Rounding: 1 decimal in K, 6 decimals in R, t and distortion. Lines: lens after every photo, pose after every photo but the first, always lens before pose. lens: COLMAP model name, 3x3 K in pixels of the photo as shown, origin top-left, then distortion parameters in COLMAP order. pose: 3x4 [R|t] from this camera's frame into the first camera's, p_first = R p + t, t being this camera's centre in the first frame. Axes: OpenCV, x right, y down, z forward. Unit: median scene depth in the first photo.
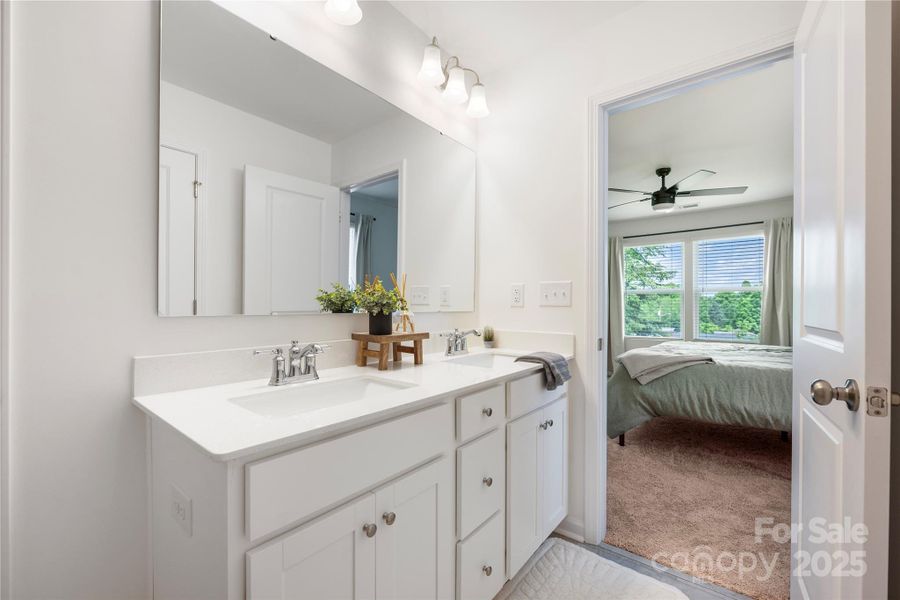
lens RADIAL K [[366.2, 0, 450.0], [0, 366.2, 300.0], [0, 0, 1]] dist [-0.001843, -0.000001]
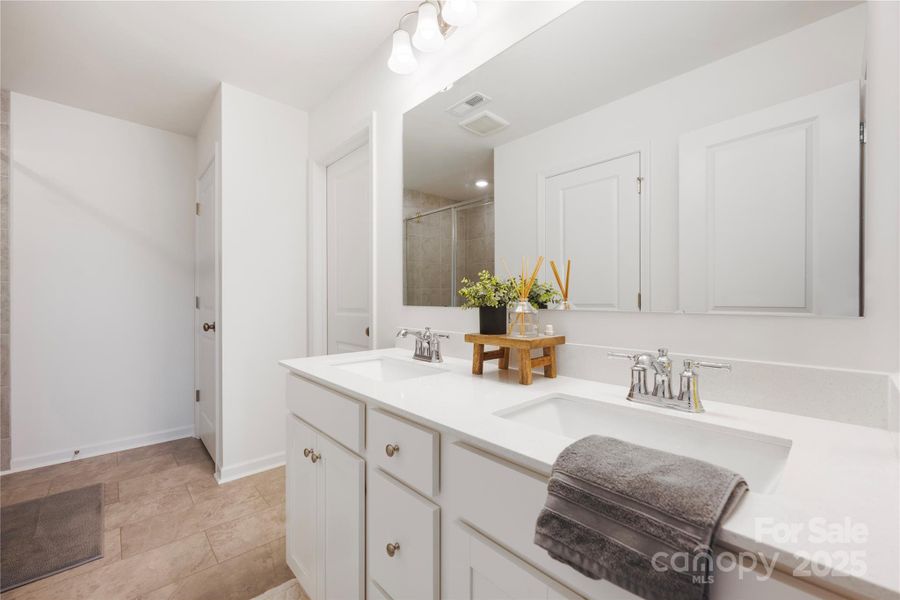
lens RADIAL K [[366.2, 0, 450.0], [0, 366.2, 300.0], [0, 0, 1]] dist [-0.001843, -0.000001]
pose [[-0.141140, 0.008039, -0.989957, 0.658106], [0.007201, 0.999949, 0.007094, 0.010939], [0.989964, -0.006127, -0.141190, 1.022695]]
